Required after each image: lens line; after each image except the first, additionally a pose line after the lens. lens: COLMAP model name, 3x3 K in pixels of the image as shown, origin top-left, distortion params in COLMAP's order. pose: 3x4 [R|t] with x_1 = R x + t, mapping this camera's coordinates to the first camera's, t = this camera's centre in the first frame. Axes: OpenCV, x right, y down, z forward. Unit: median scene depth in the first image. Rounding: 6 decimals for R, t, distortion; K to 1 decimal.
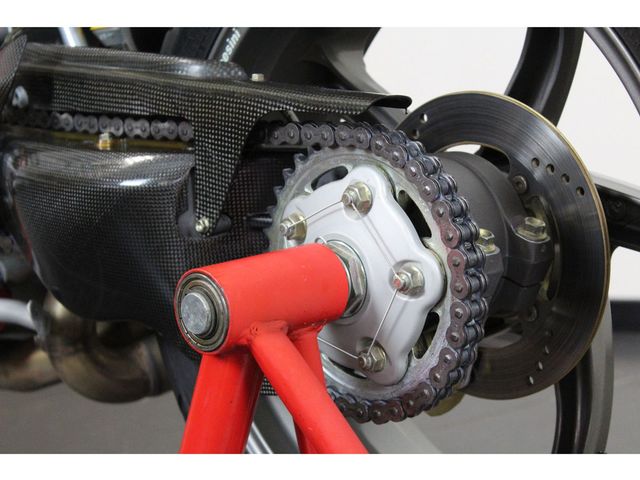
lens RADIAL K [[1601.1, 0, 319.3], [0, 1601.1, 240.2], [0, 0, 1]] dist [0.119827, 0.000000]
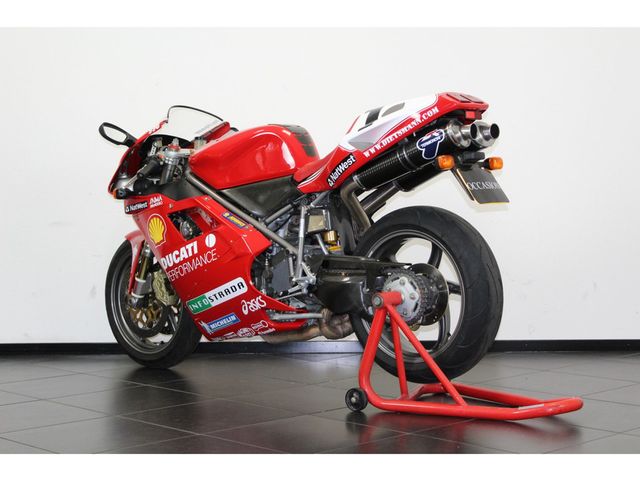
lens RADIAL K [[1189.8, 0, 320.0], [0, 1189.8, 239.7], [0, 0, 1]] dist [-0.003077, 0.000000]
pose [[0.998224, -0.005724, 0.059299, -0.445964], [0.013112, 0.992073, -0.124974, 0.299463], [-0.058114, 0.125529, 0.990386, -2.705204]]
